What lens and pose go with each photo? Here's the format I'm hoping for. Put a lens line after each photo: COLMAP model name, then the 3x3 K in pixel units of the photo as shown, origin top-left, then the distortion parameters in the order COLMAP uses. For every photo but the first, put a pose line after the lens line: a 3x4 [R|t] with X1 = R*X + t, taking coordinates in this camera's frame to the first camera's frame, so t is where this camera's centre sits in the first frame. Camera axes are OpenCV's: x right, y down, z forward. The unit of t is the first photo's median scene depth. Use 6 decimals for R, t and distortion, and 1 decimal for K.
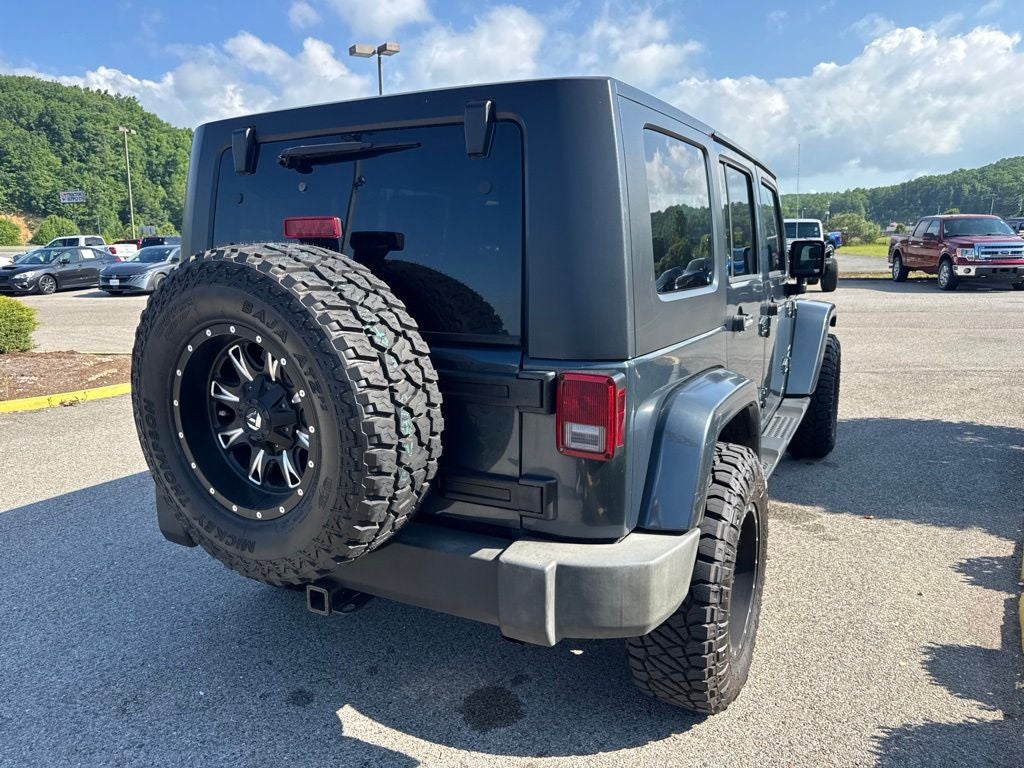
lens RADIAL K [[711.3, 0, 522.6], [0, 711.3, 386.5], [0, 0, 1]] dist [0.046106, -0.039434]
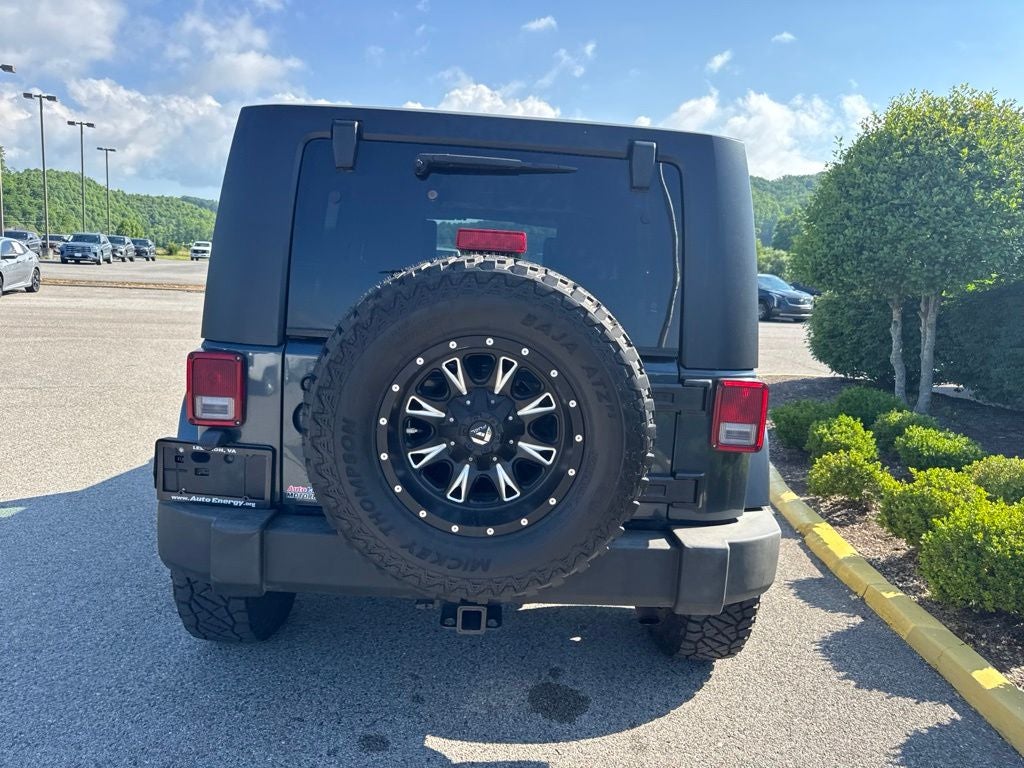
lens RADIAL K [[720.7, 0, 512.0], [0, 720.7, 384.0], [0, 0, 1]] dist [0.008013, 0.003852]
pose [[0.864811, -0.021525, 0.501636, -0.661966], [0.036065, 0.999163, -0.019301, -0.000332], [-0.500800, 0.034783, 0.864864, 0.106597]]
